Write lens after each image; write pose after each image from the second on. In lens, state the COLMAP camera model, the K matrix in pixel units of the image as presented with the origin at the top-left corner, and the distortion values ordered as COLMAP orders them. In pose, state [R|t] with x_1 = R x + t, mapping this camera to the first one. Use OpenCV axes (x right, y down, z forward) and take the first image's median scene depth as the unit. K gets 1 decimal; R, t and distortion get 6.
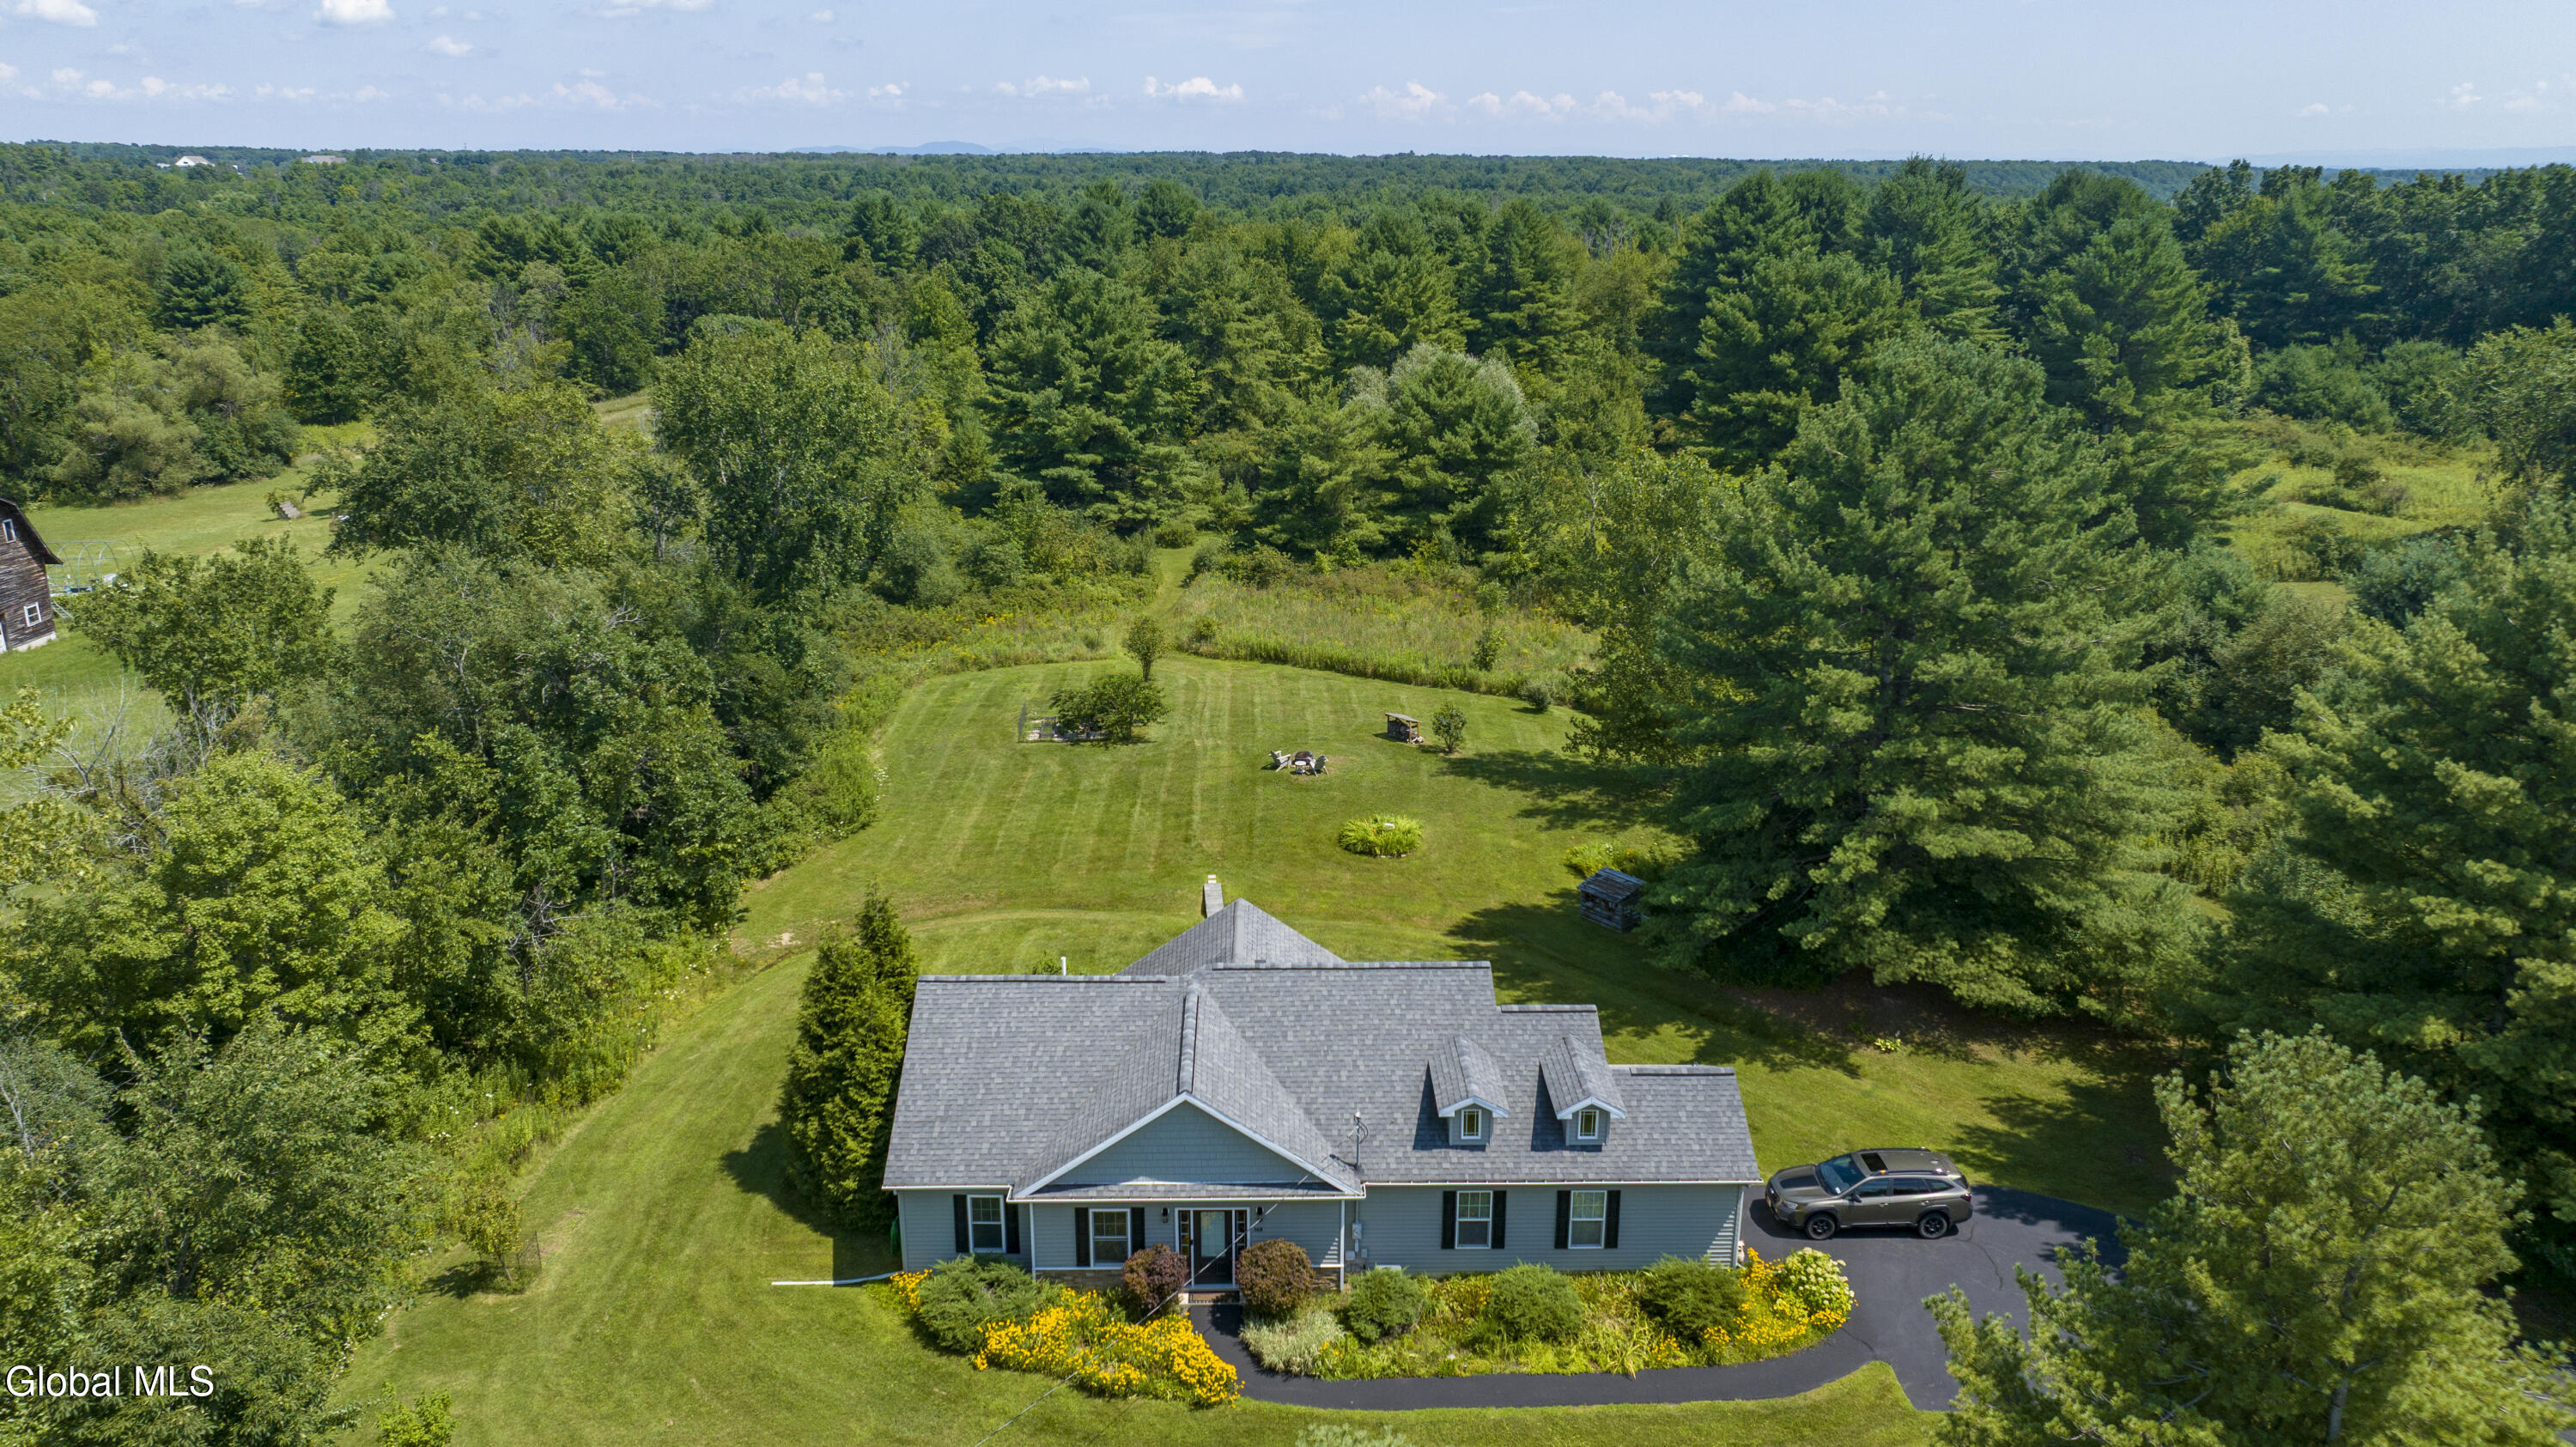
lens RADIAL K [[1796.7, 0, 1306.0], [0, 1796.7, 724.9], [0, 0, 1]] dist [-0.019361, 0.007271]
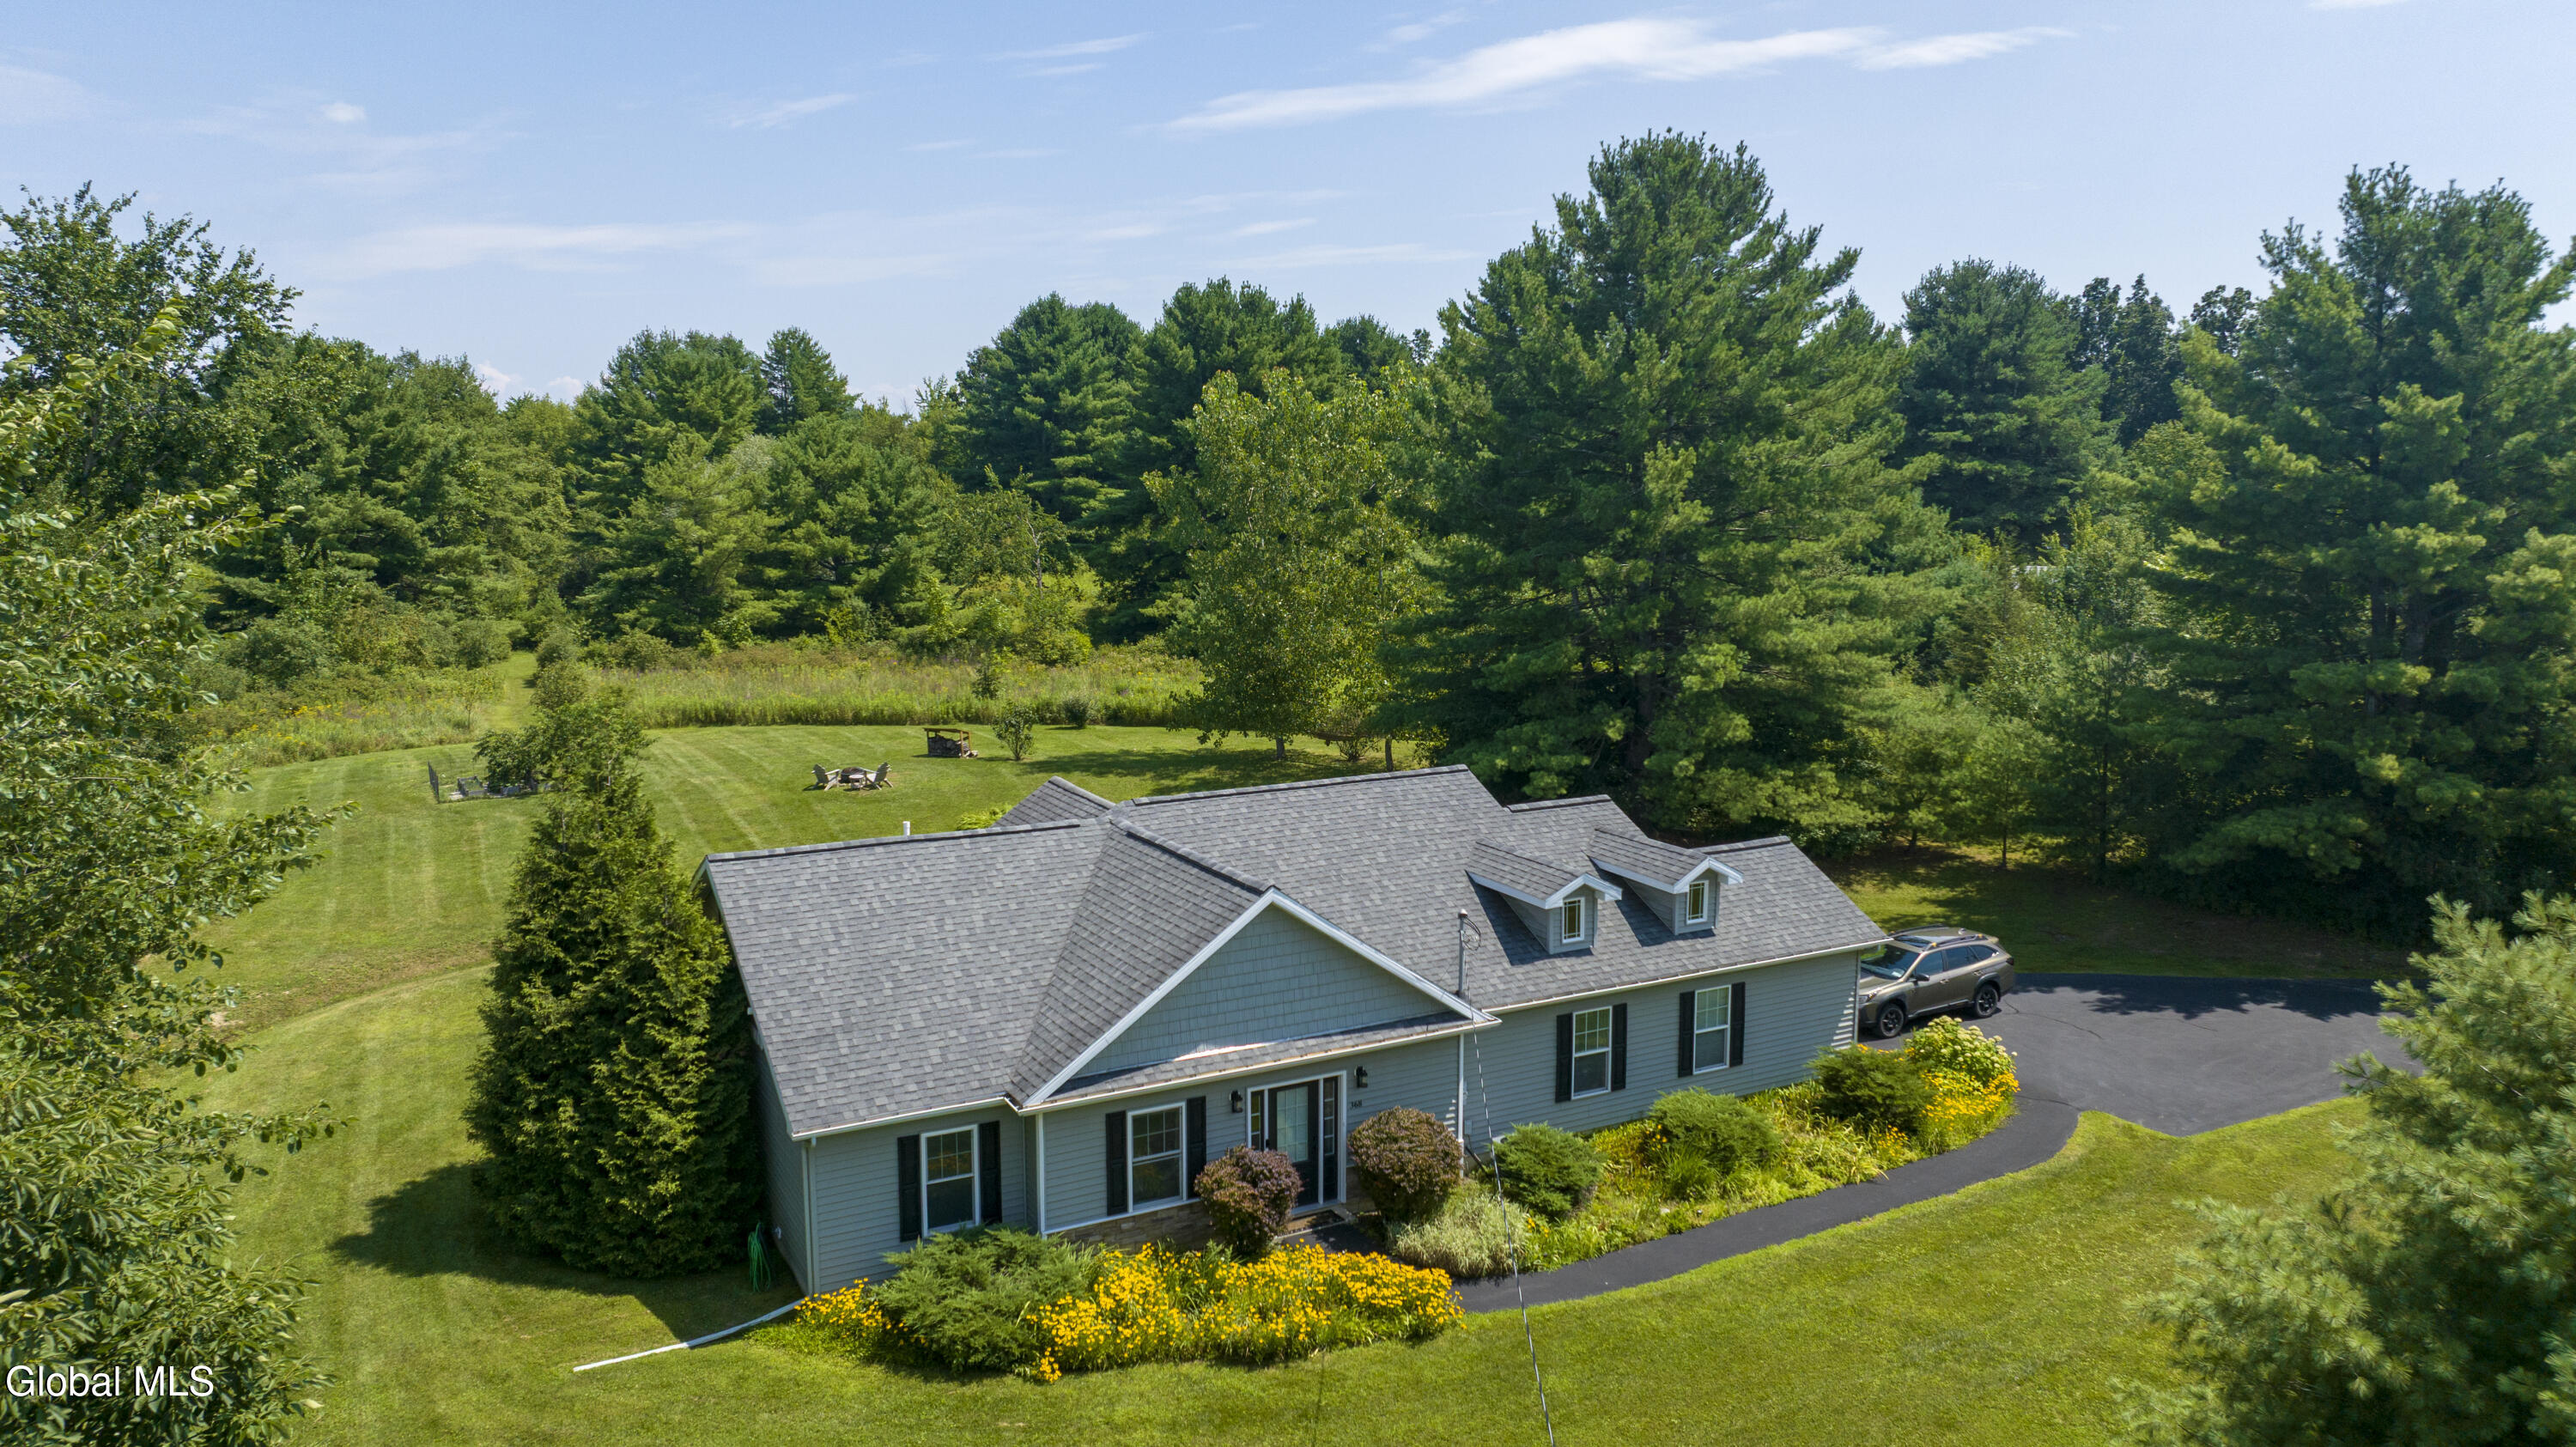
lens RADIAL K [[1796.7, 0, 1294.2], [0, 1796.7, 716.1], [0, 0, 1]] dist [-0.019361, 0.007271]
pose [[0.889023, -0.072129, 0.452145, -0.268352], [0.140760, 0.982745, -0.119992, 0.168260], [-0.435688, 0.170319, 0.883837, 0.302013]]
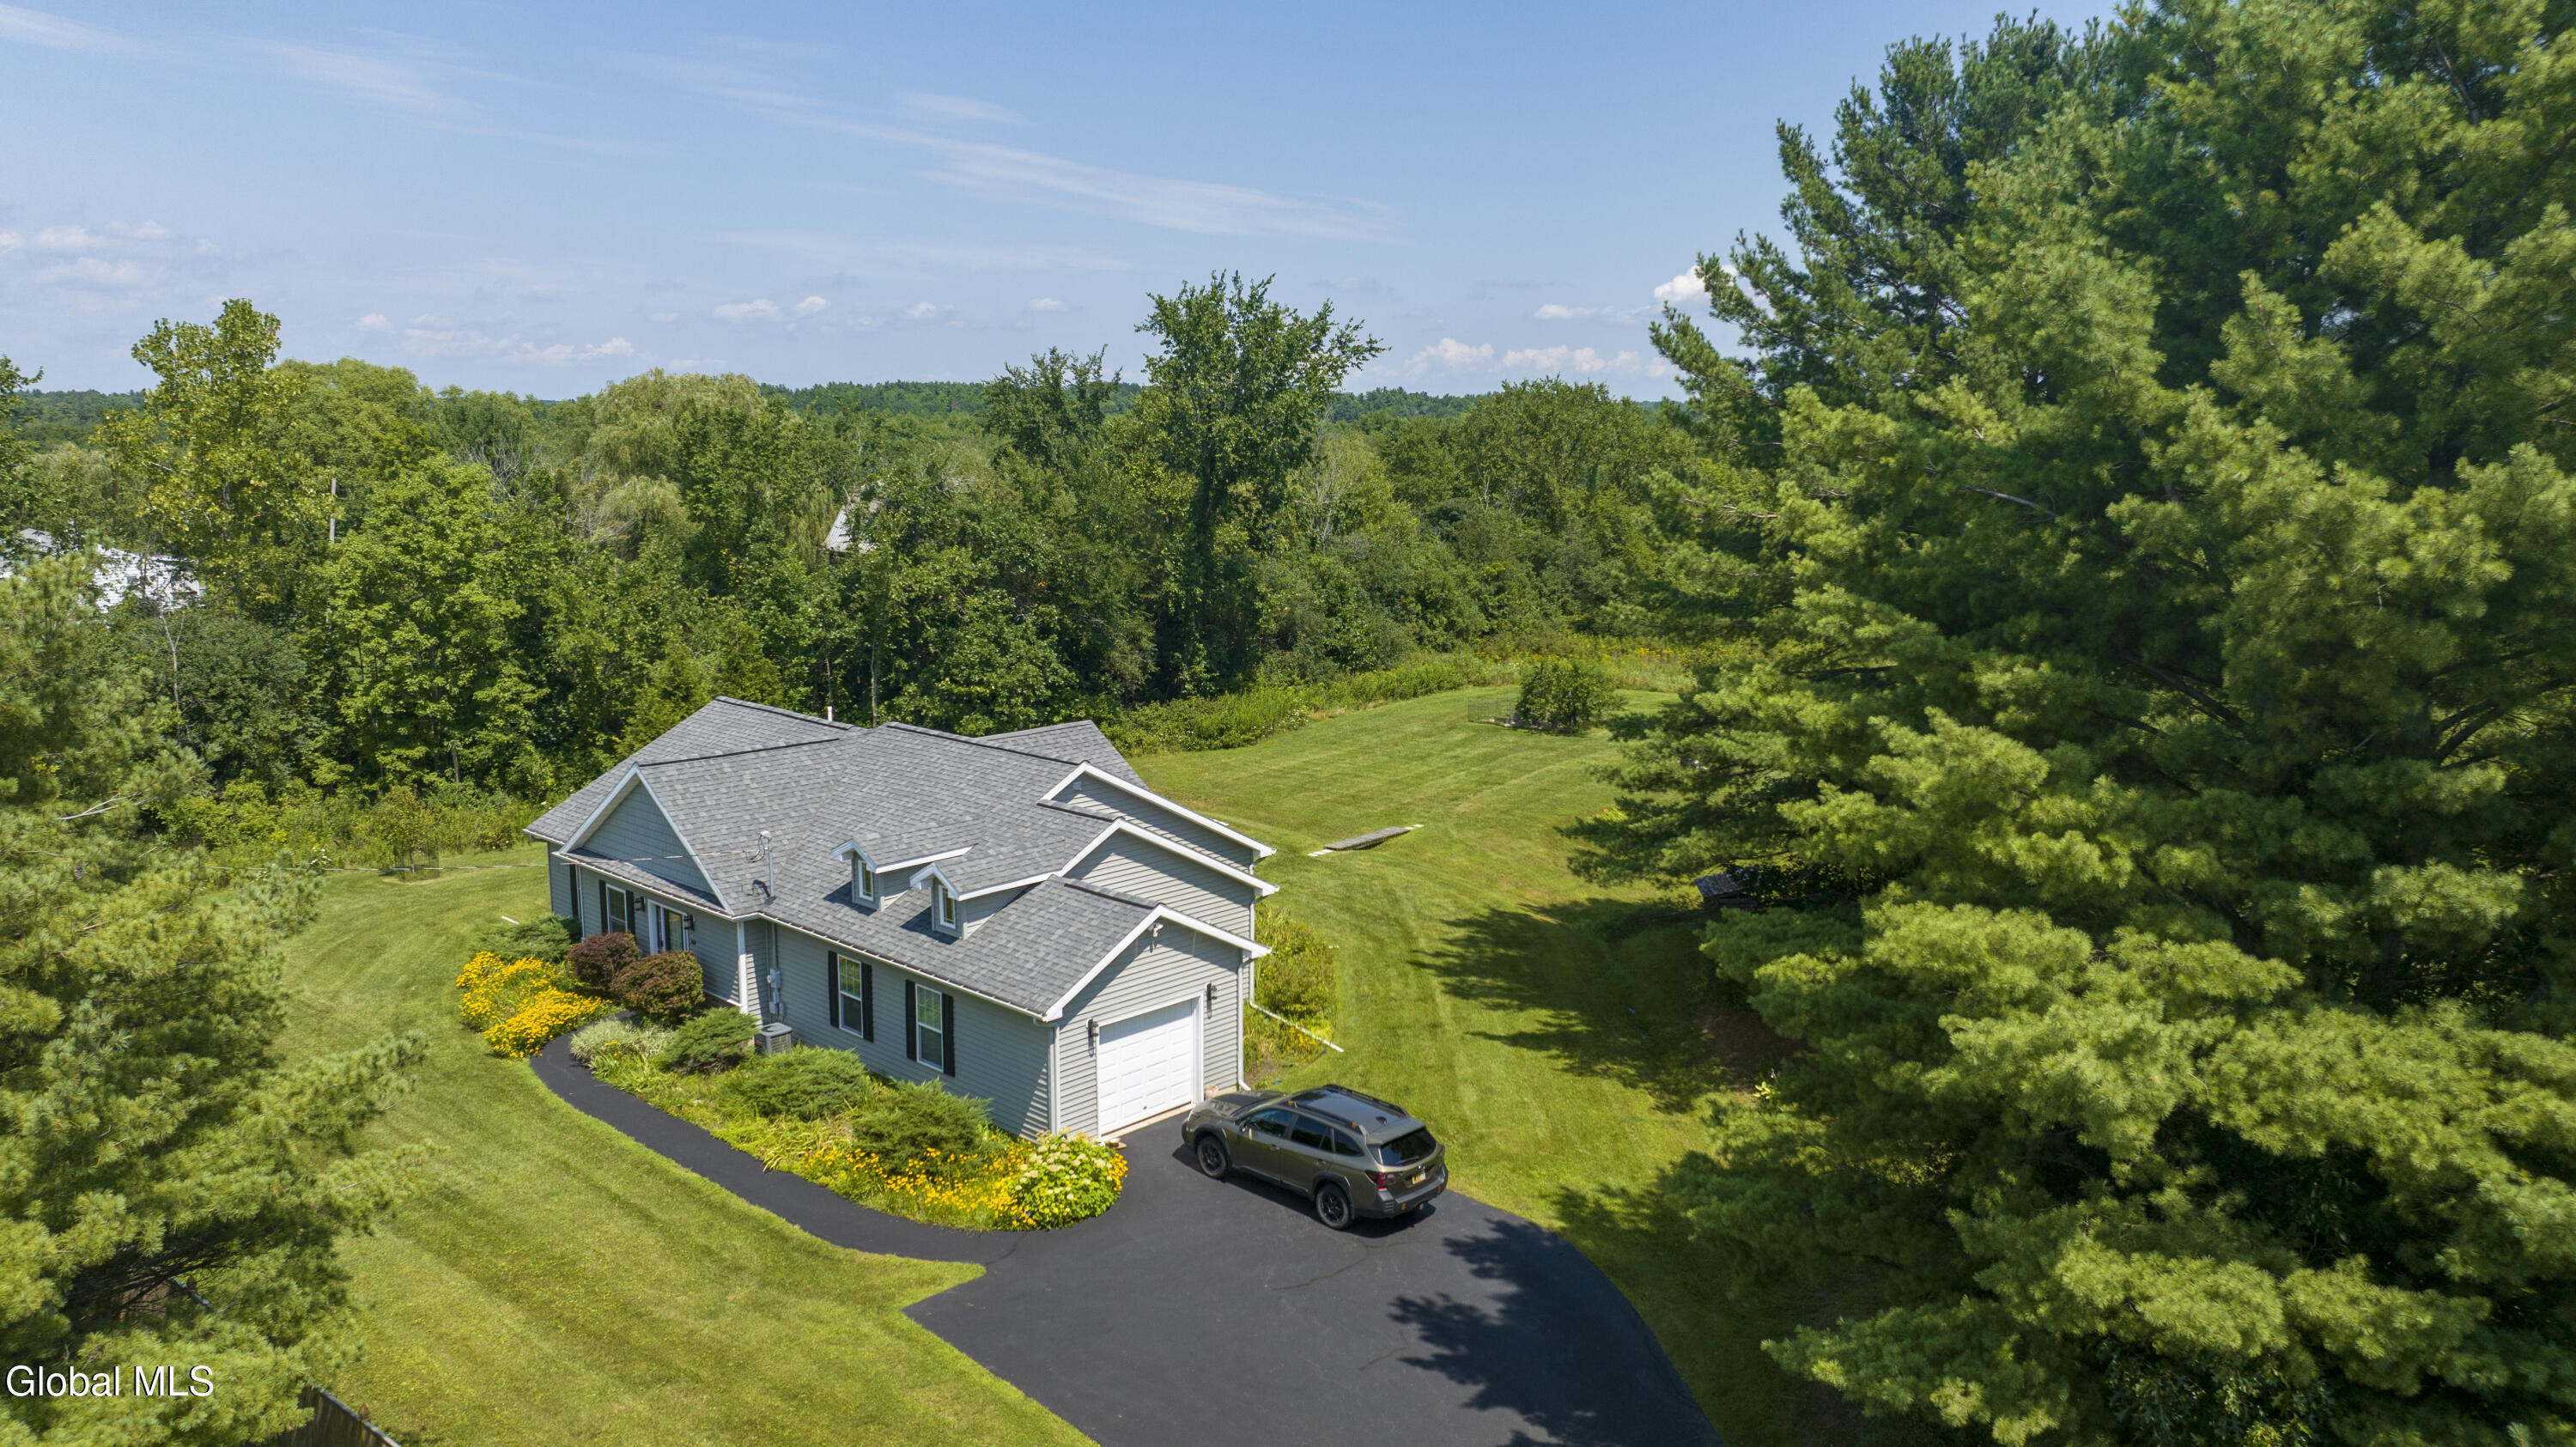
lens RADIAL K [[1796.7, 0, 1293.3], [0, 1796.7, 712.8], [0, 0, 1]] dist [-0.019361, 0.007271]
pose [[0.717068, 0.120148, -0.686569, 0.637001], [-0.219238, 0.973913, -0.058544, 0.119792], [0.661625, 0.192502, 0.724703, 0.400147]]
